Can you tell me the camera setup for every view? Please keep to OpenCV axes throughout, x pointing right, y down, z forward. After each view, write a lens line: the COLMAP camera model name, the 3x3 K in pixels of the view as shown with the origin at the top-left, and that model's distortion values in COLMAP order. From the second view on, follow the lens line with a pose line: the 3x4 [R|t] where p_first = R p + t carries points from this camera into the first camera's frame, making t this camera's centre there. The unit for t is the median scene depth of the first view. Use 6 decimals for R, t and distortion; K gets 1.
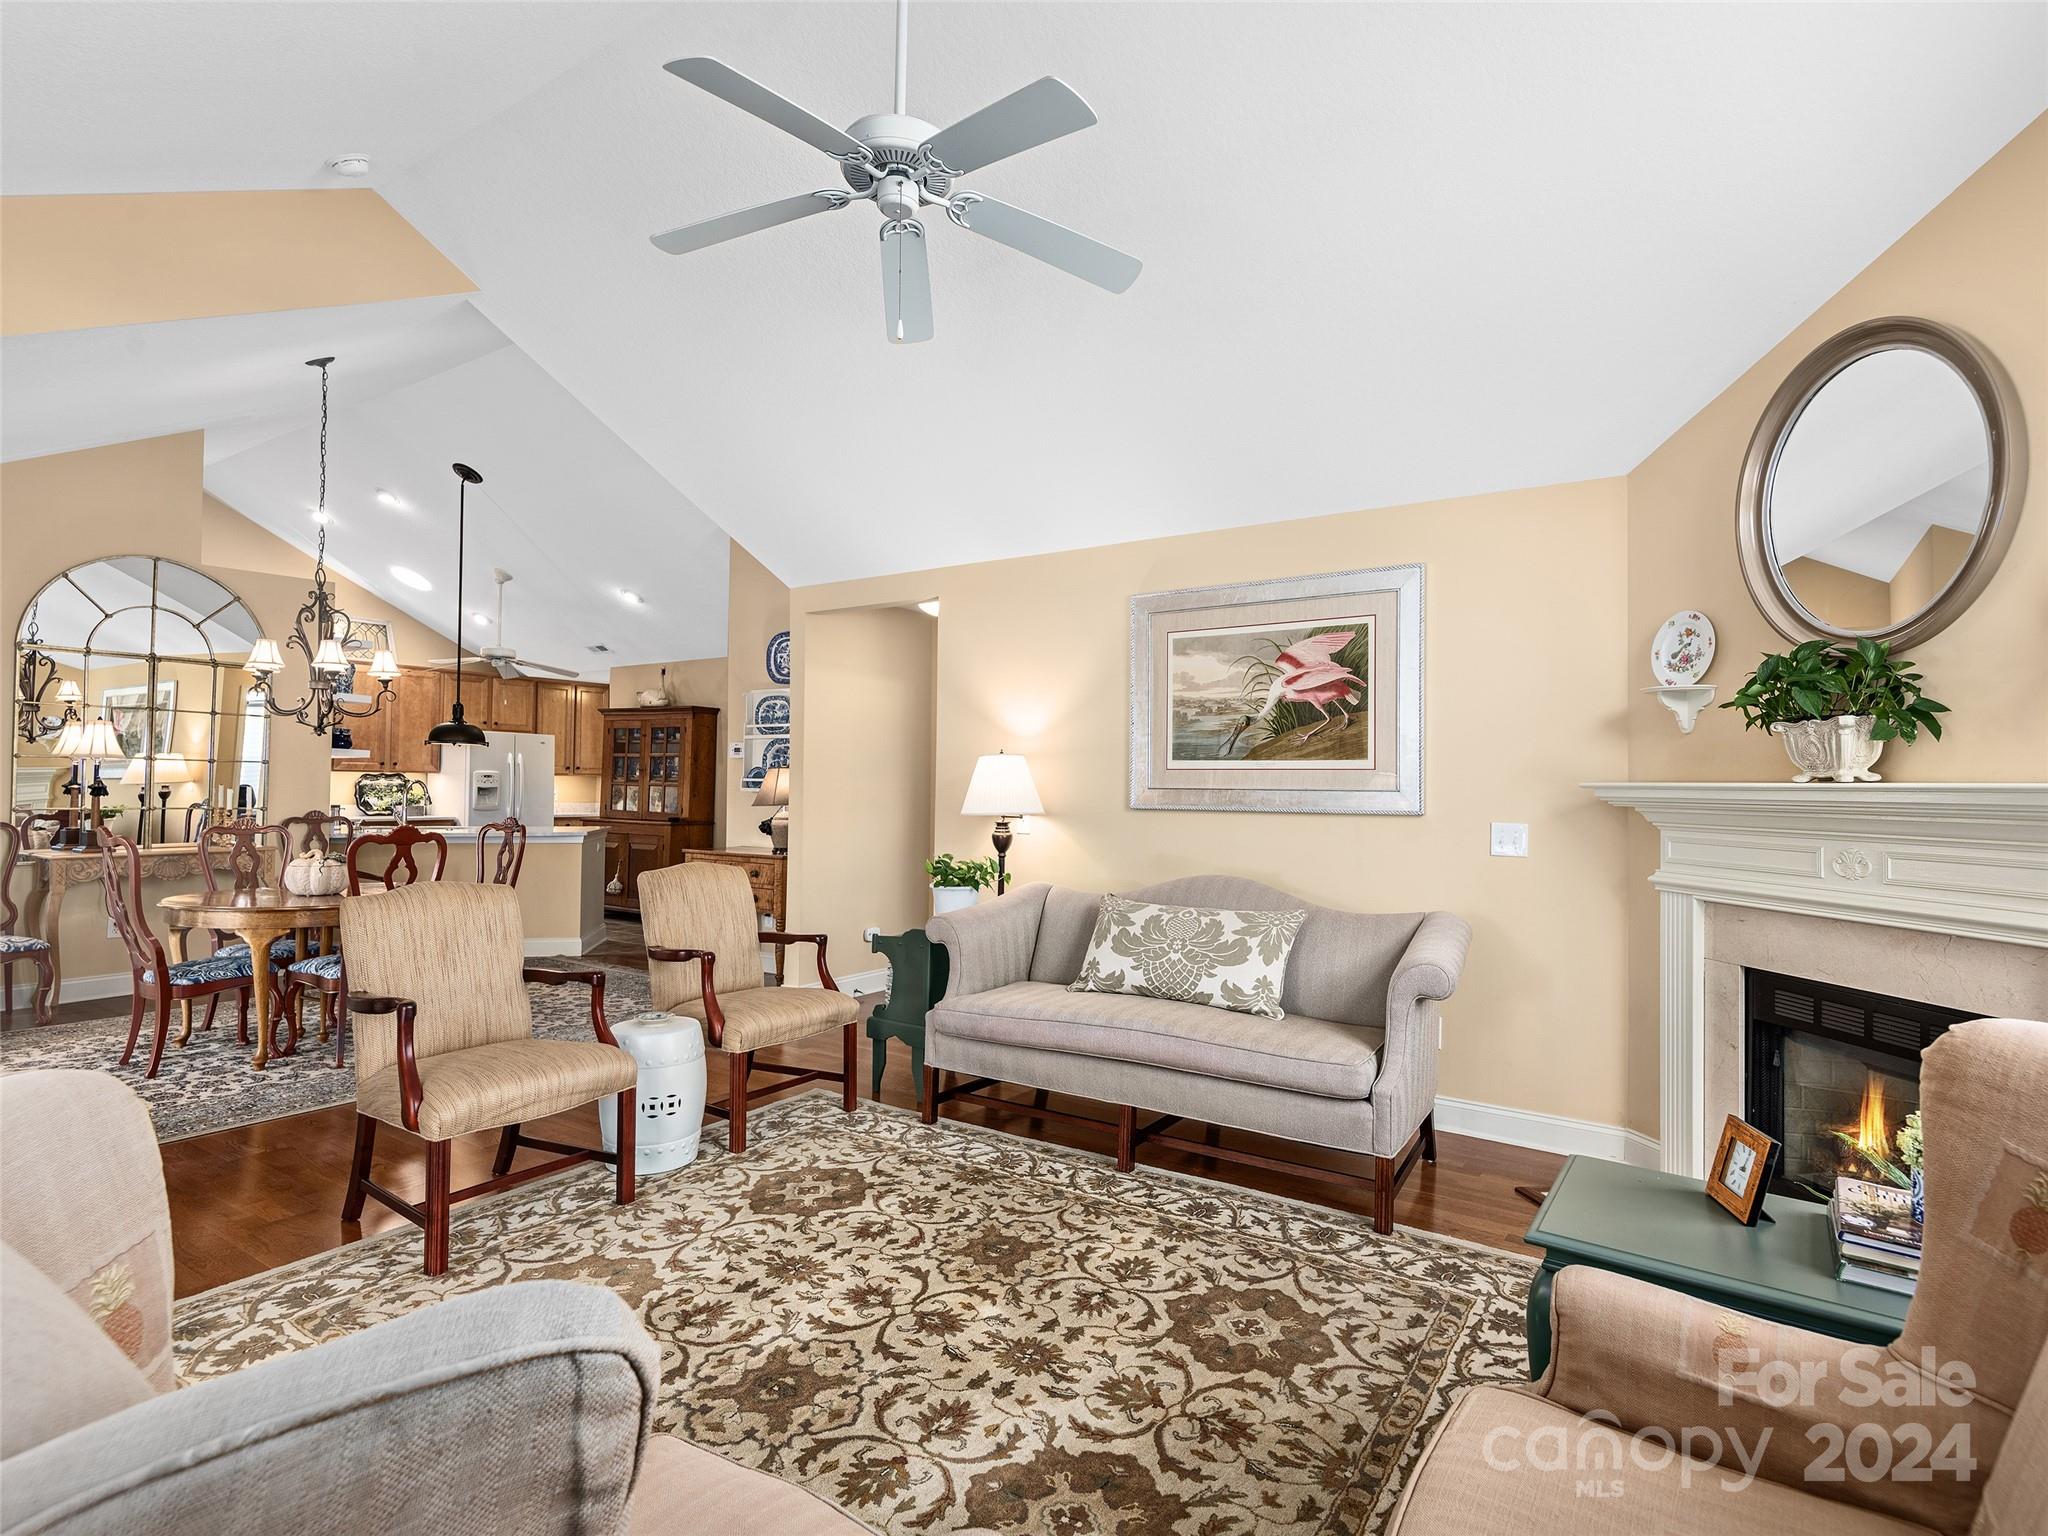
lens RADIAL K [[1048.9, 0, 1067.3], [0, 1048.9, 763.7], [0, 0, 1]] dist [0.021125, -0.013027]
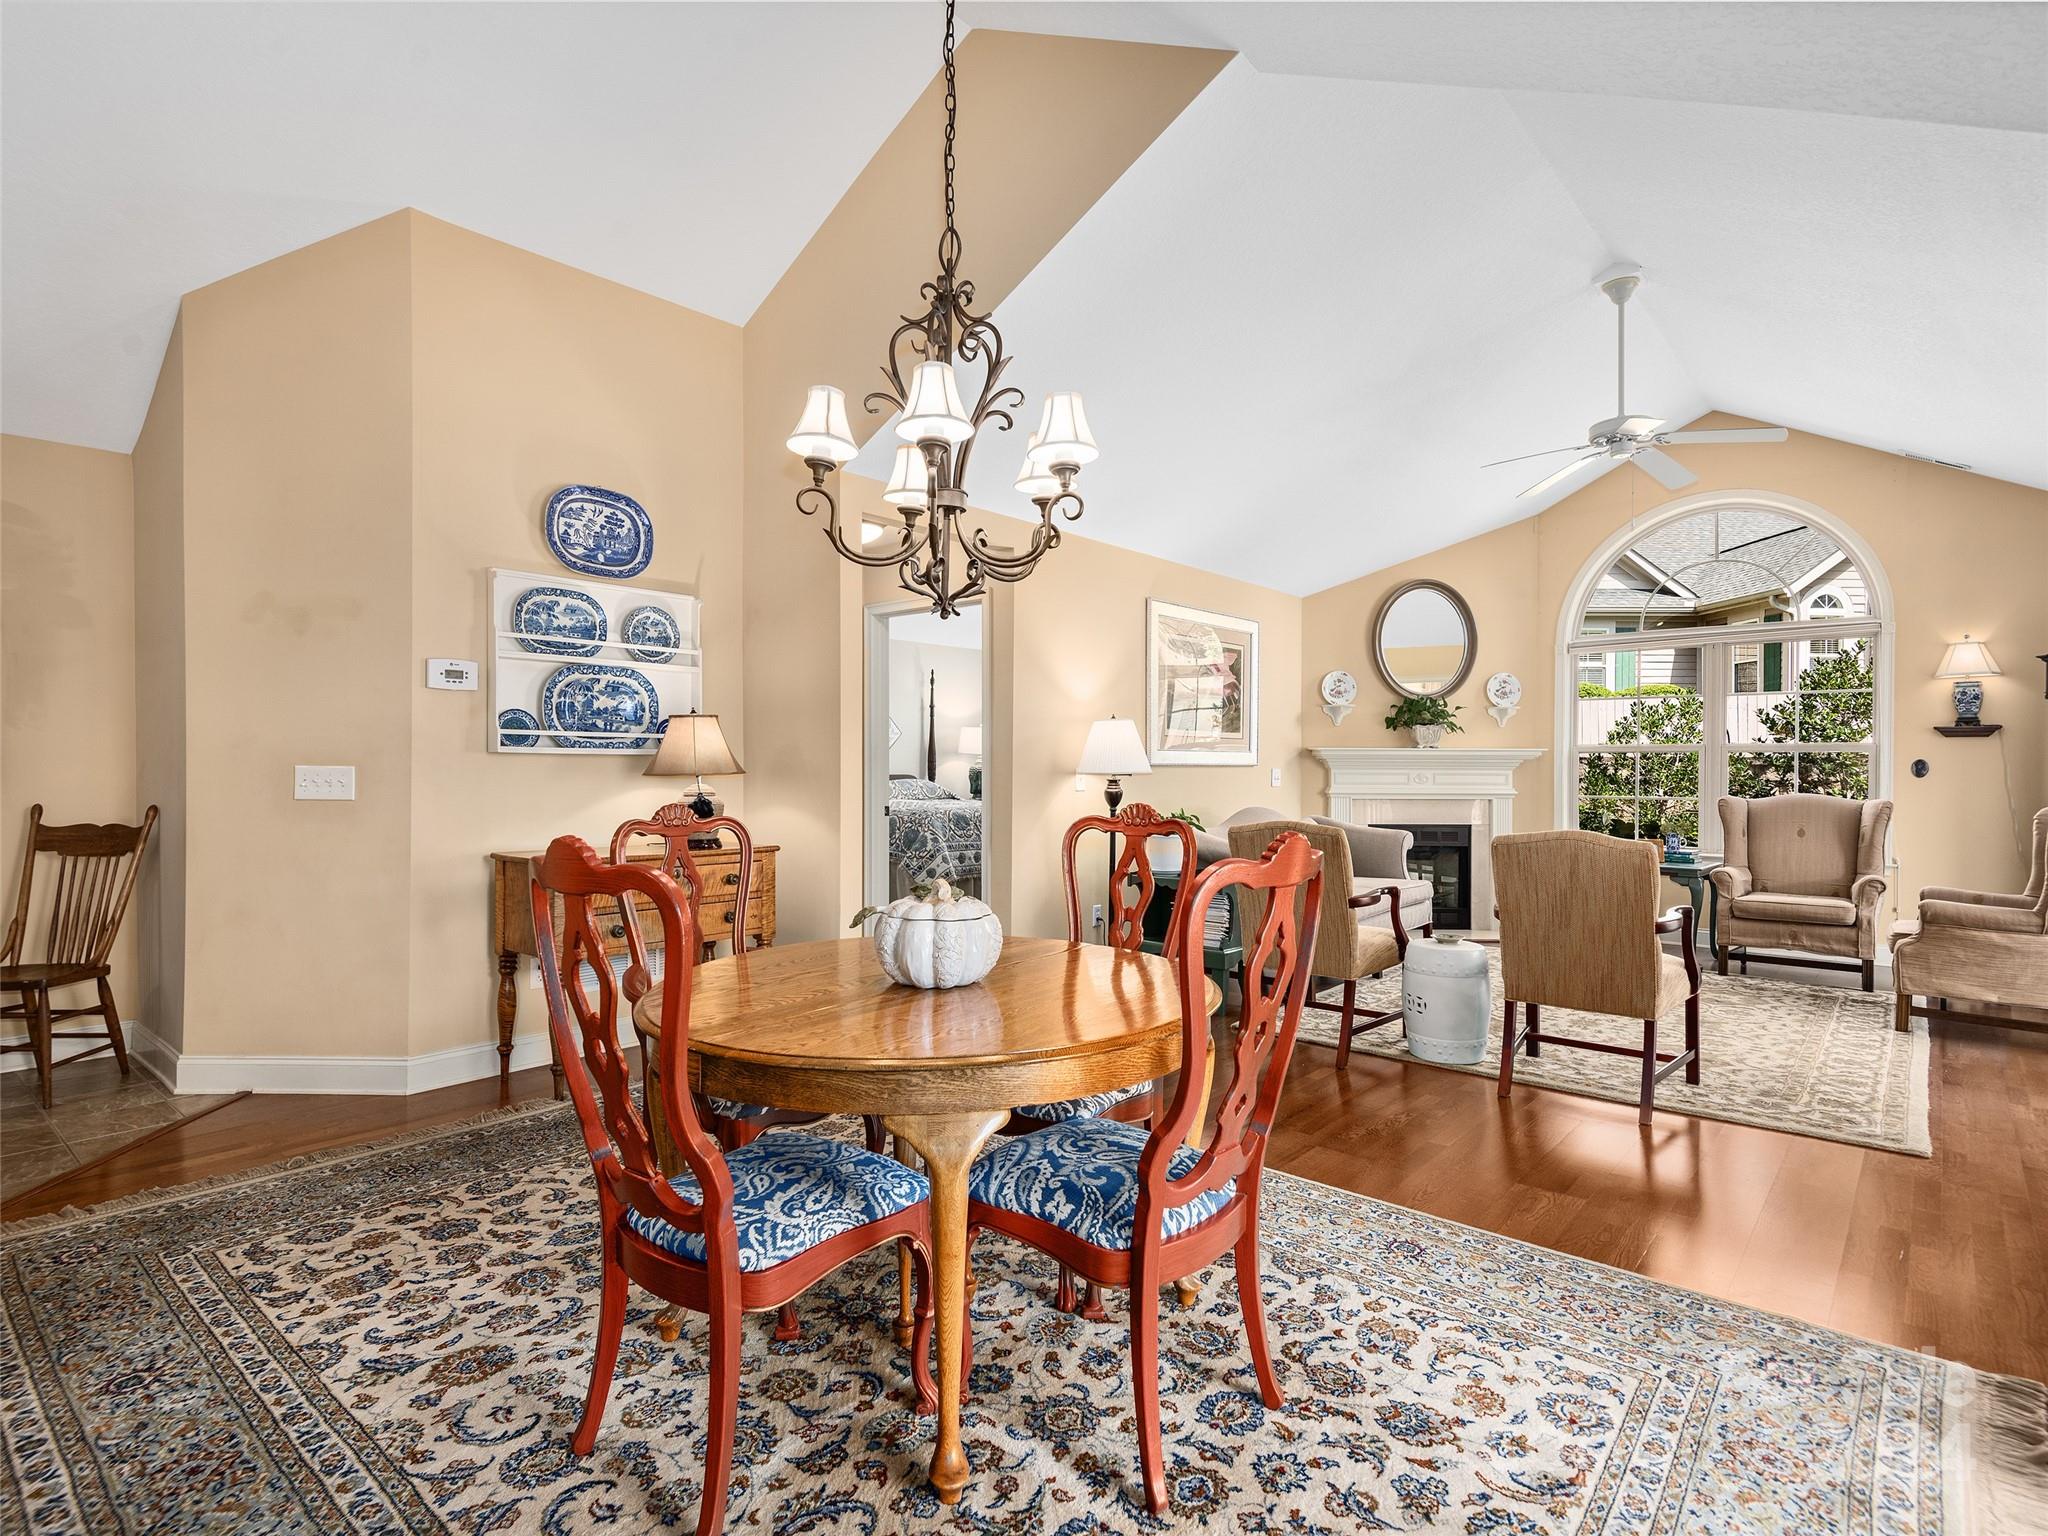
lens RADIAL K [[1048.9, 0, 1025.9], [0, 1048.9, 772.3], [0, 0, 1]] dist [0.021125, -0.013027]
pose [[0.127177, -0.015638, 0.991757, -1.416898], [-0.022545, 0.999572, 0.018652, 0.035212], [-0.991624, -0.024731, 0.126770, 1.147649]]
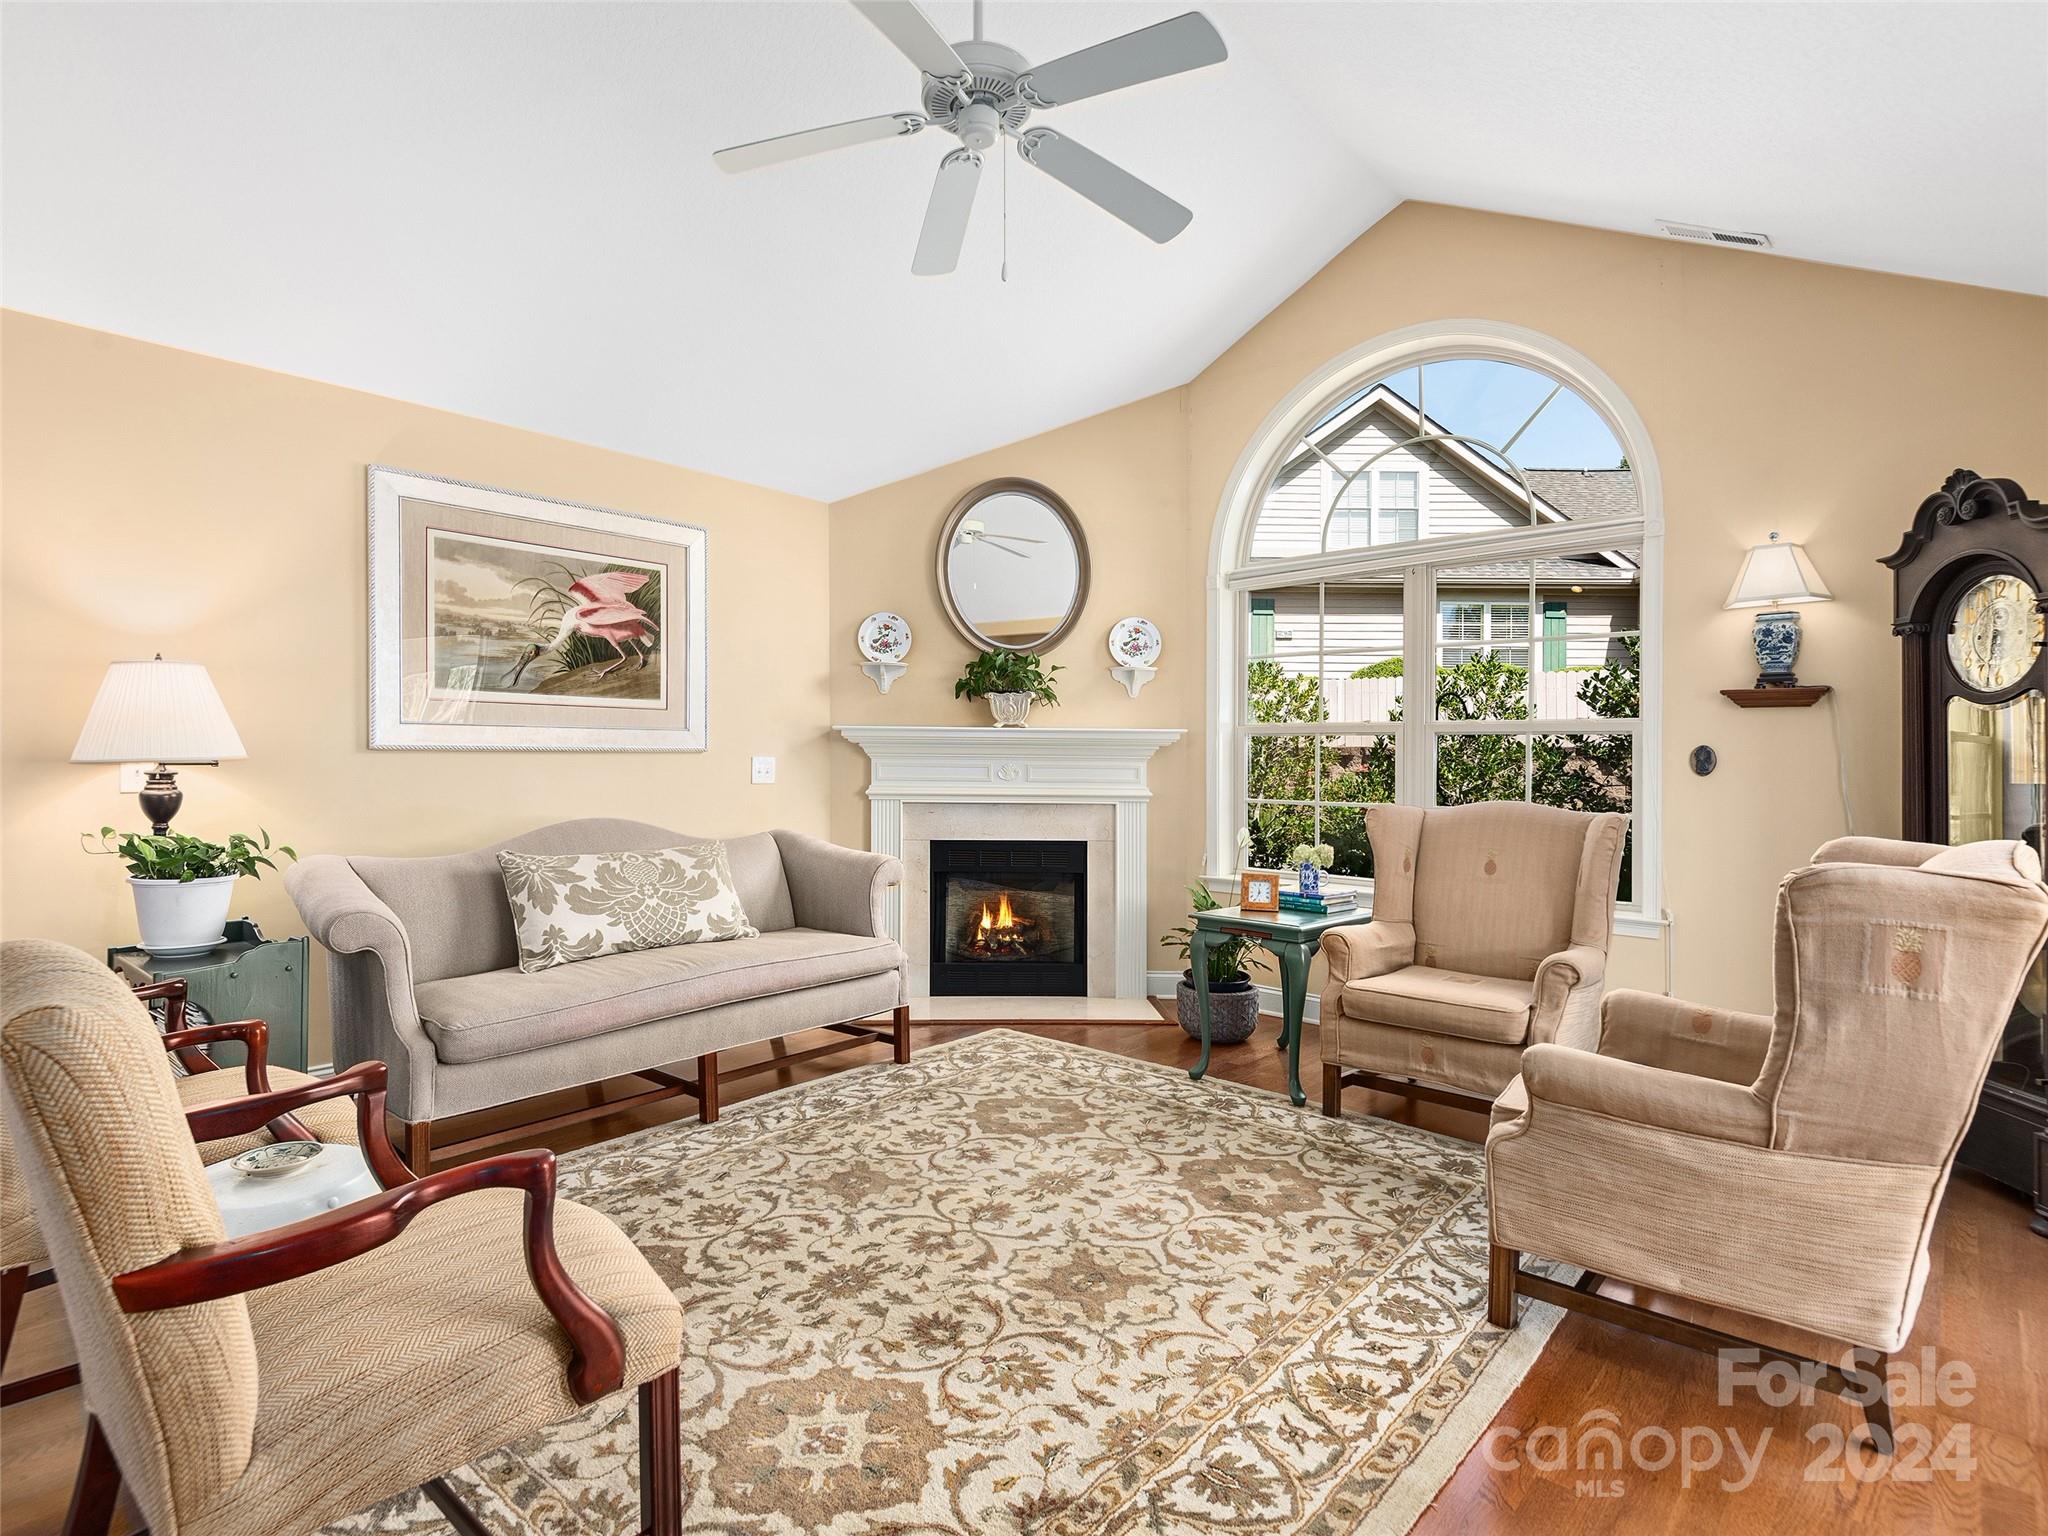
lens RADIAL K [[1048.9, 0, 984.8], [0, 1048.9, 754.3], [0, 0, 1]] dist [0.021125, -0.013027]
pose [[0.156470, -0.006802, 0.987659, -0.722531], [-0.027458, 0.999560, 0.011234, 0.030289], [-0.987301, -0.028877, 0.156214, 0.520720]]
